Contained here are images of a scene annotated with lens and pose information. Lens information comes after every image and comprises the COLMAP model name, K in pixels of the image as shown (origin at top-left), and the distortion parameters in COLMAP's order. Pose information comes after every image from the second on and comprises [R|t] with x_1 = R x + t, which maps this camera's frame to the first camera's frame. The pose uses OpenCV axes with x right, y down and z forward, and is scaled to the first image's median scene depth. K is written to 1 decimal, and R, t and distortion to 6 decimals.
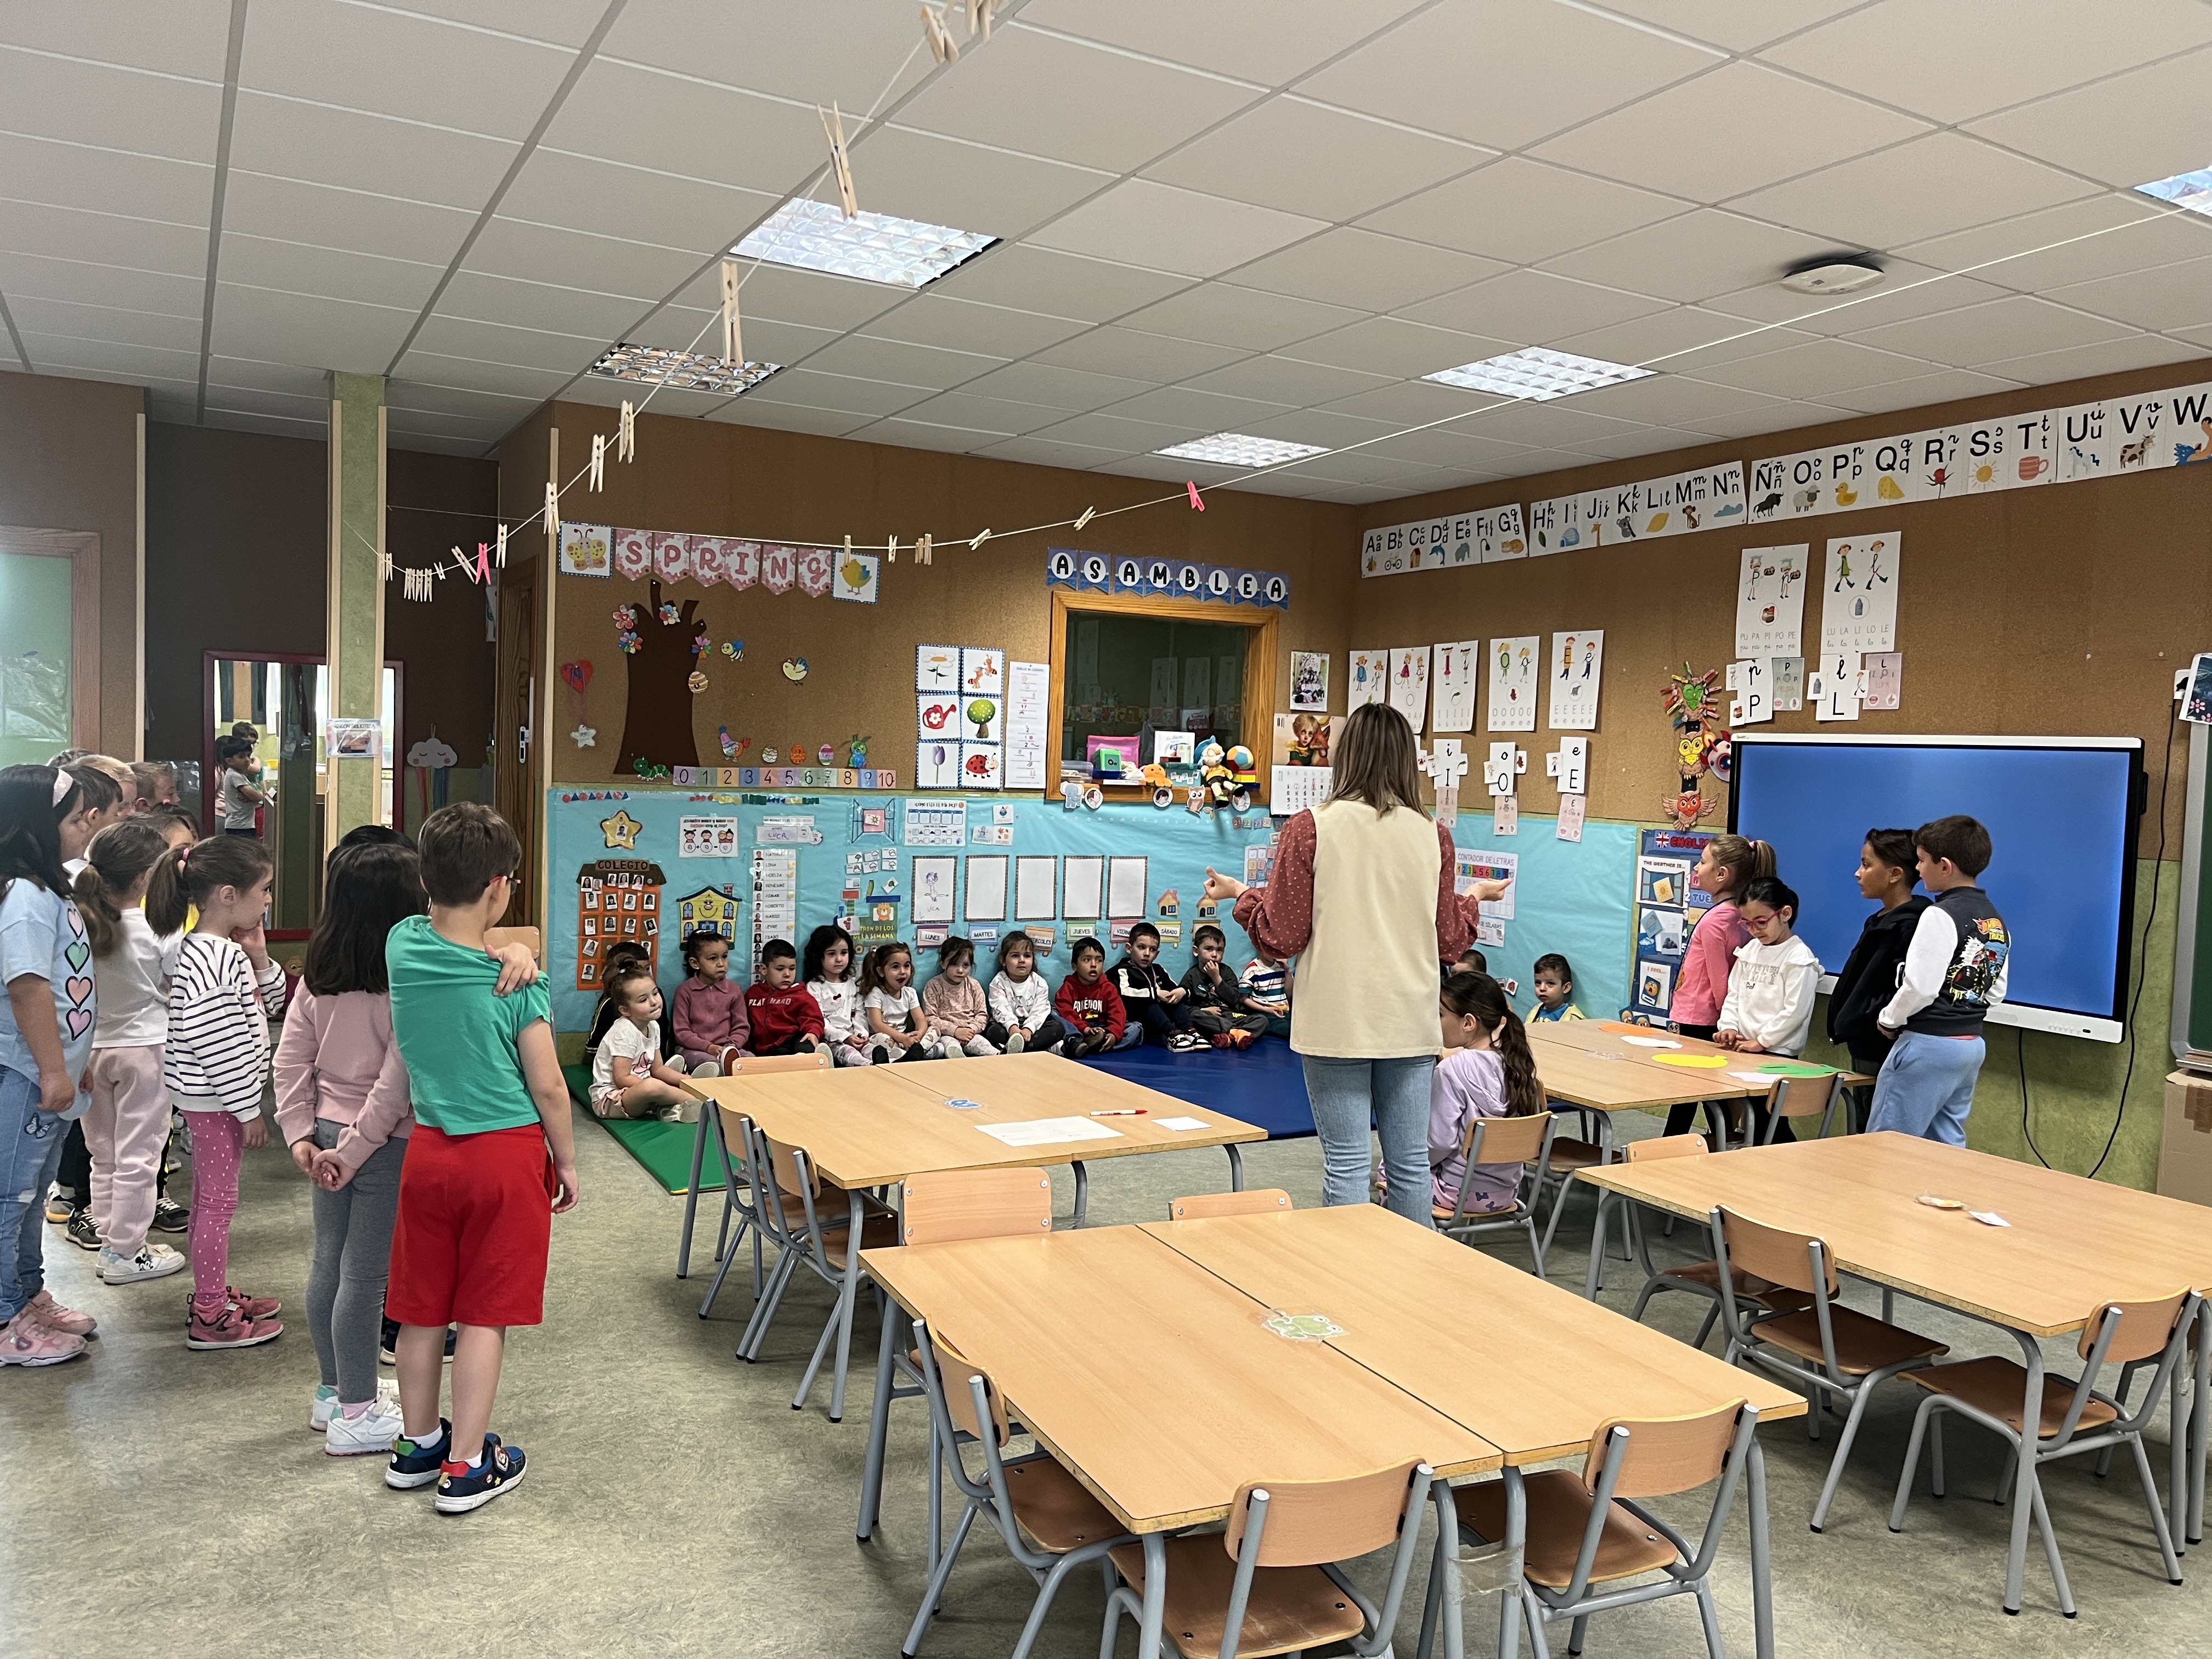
lens RADIAL K [[1667.0, 0, 1098.6], [0, 1667.0, 821.2], [0, 0, 1]] dist [0.058515, -0.087559]
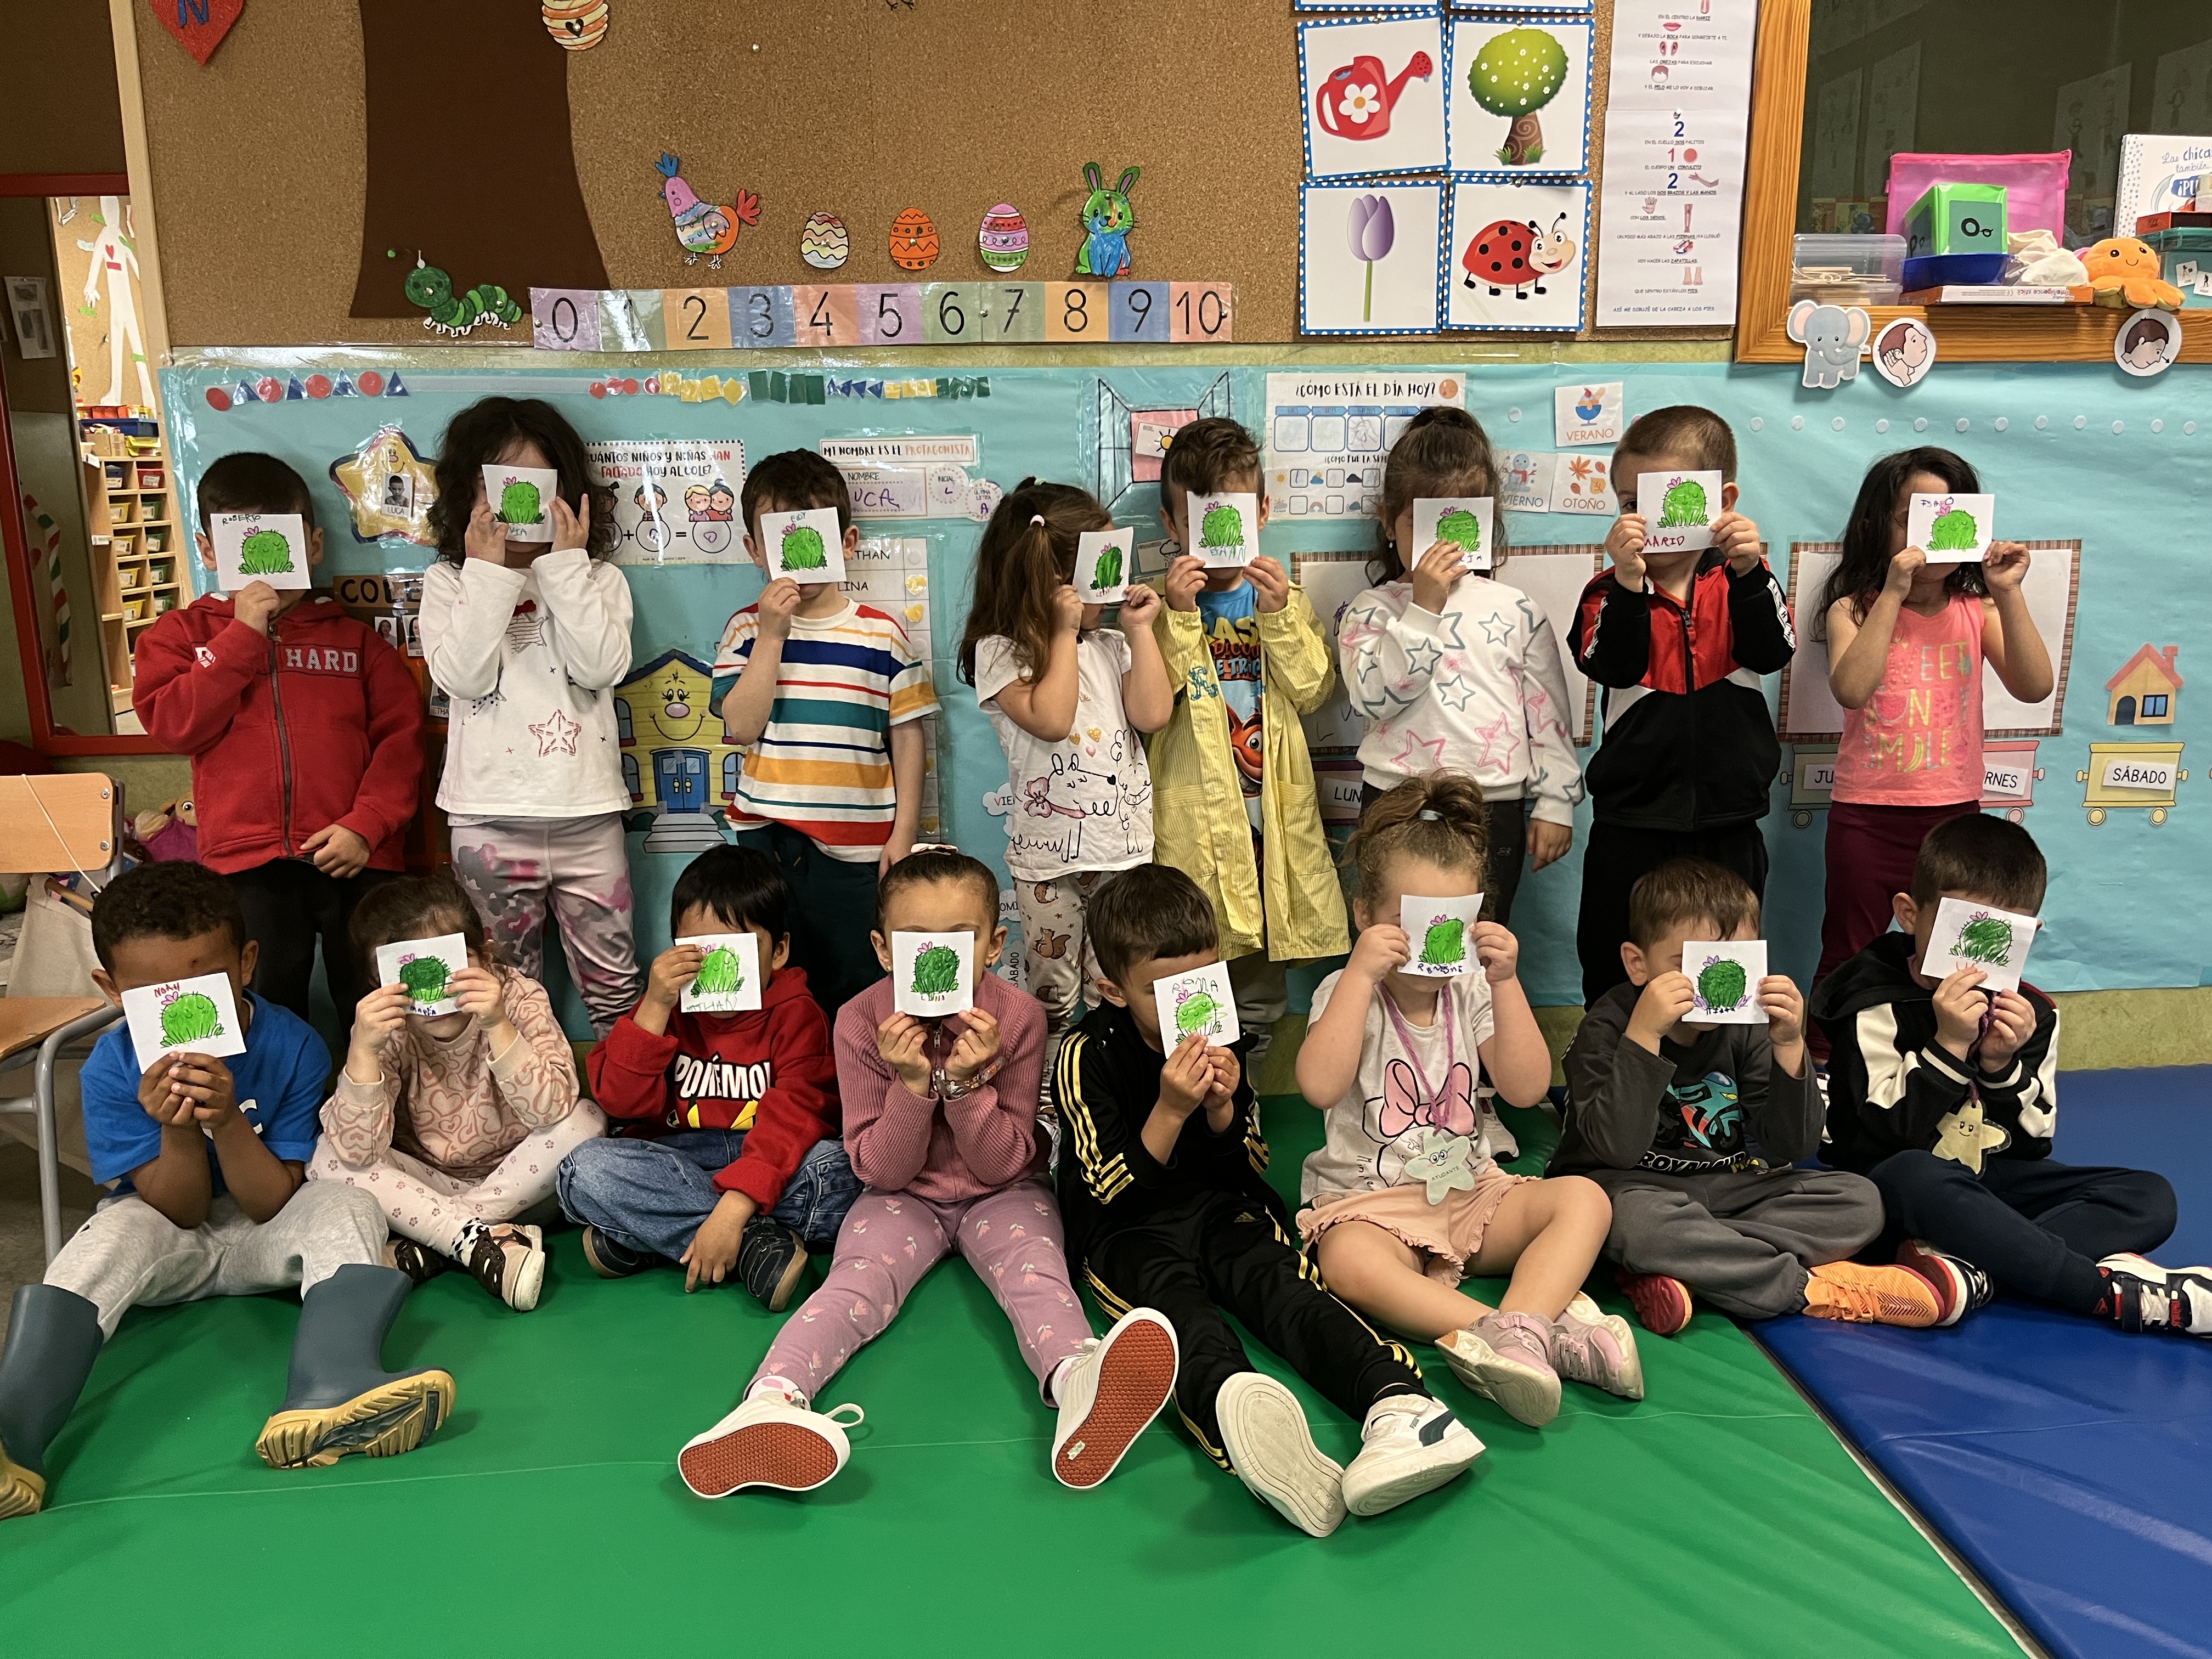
lens RADIAL K [[1667.0, 0, 1095.7], [0, 1667.0, 826.8], [0, 0, 1]] dist [0.058515, -0.087559]
pose [[0.912796, 0.034846, -0.406927, -0.009960], [0.025960, 0.989389, 0.142954, 0.025822], [0.407590, -0.141051, 0.902206, 0.663662]]
